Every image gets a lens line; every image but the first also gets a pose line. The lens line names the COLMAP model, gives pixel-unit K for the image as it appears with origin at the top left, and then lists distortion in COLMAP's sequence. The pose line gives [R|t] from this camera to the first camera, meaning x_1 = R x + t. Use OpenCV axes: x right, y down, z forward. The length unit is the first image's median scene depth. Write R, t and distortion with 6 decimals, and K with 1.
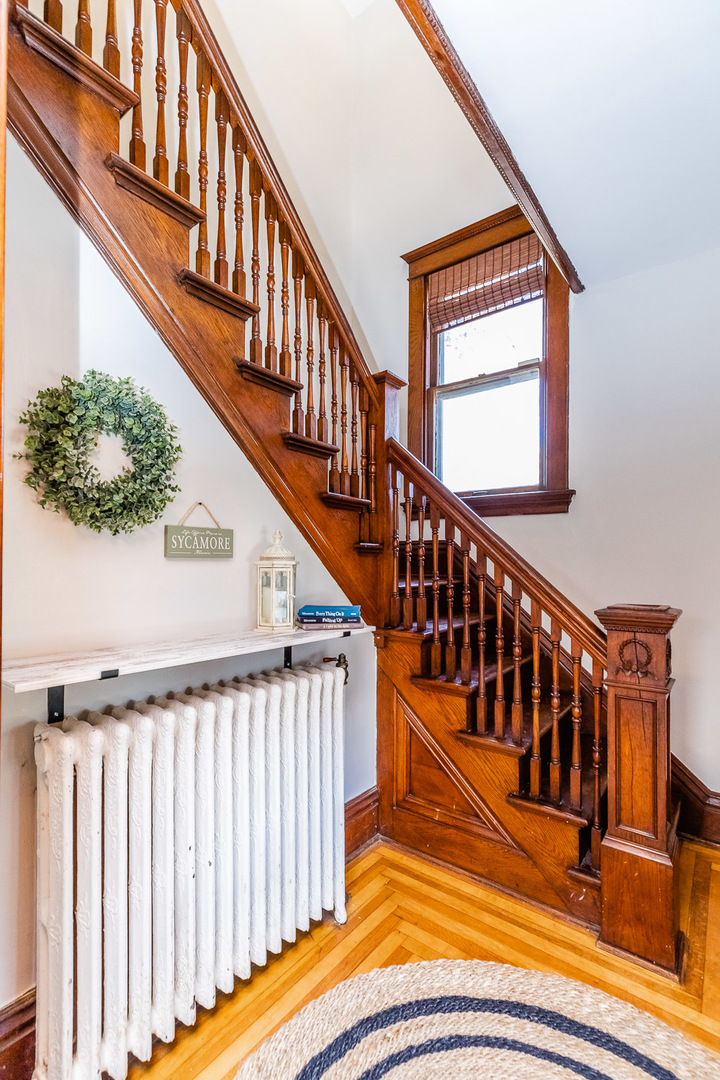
lens RADIAL K [[488.5, 0, 362.6], [0, 488.5, 573.9], [0, 0, 1]] dist [-0.002030, -0.000447]
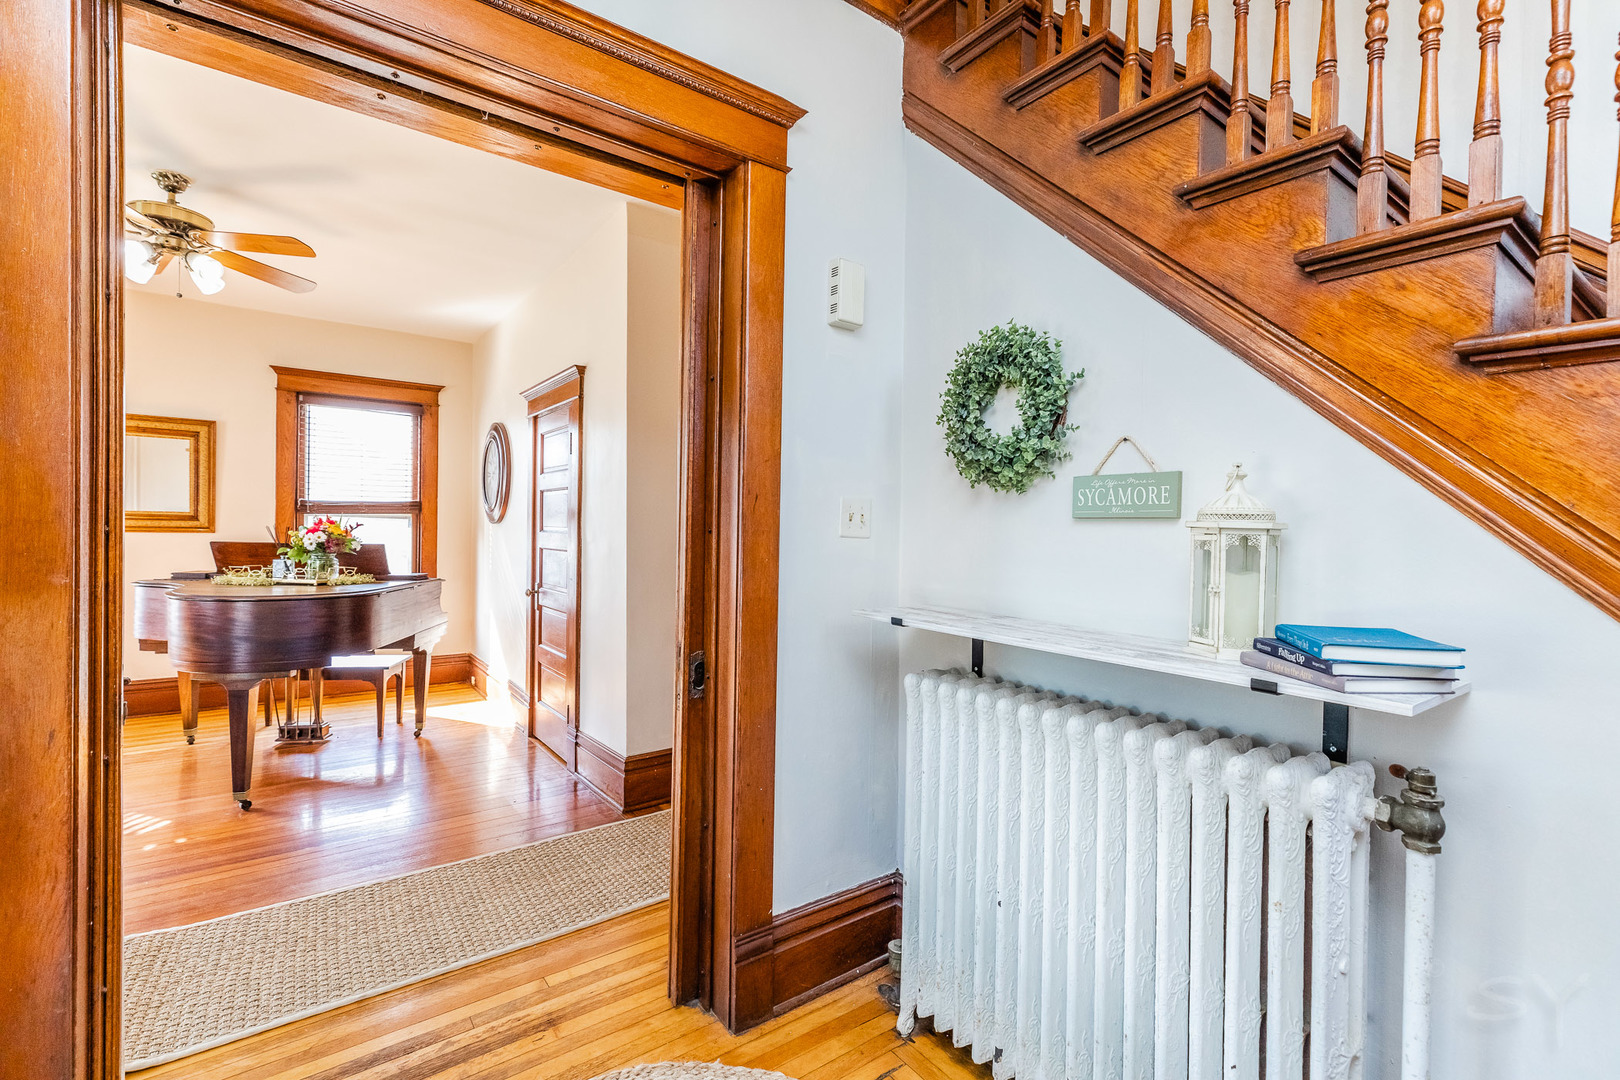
lens RADIAL K [[732.8, 0, 813.8], [0, 732.8, 532.1], [0, 0, 1]] dist [-0.002030, -0.000447]
pose [[-0.259382, 0.016902, -0.965627, 0.788035], [-0.009741, 0.999750, 0.020116, -0.030037], [0.965726, 0.014624, -0.259153, 0.852896]]
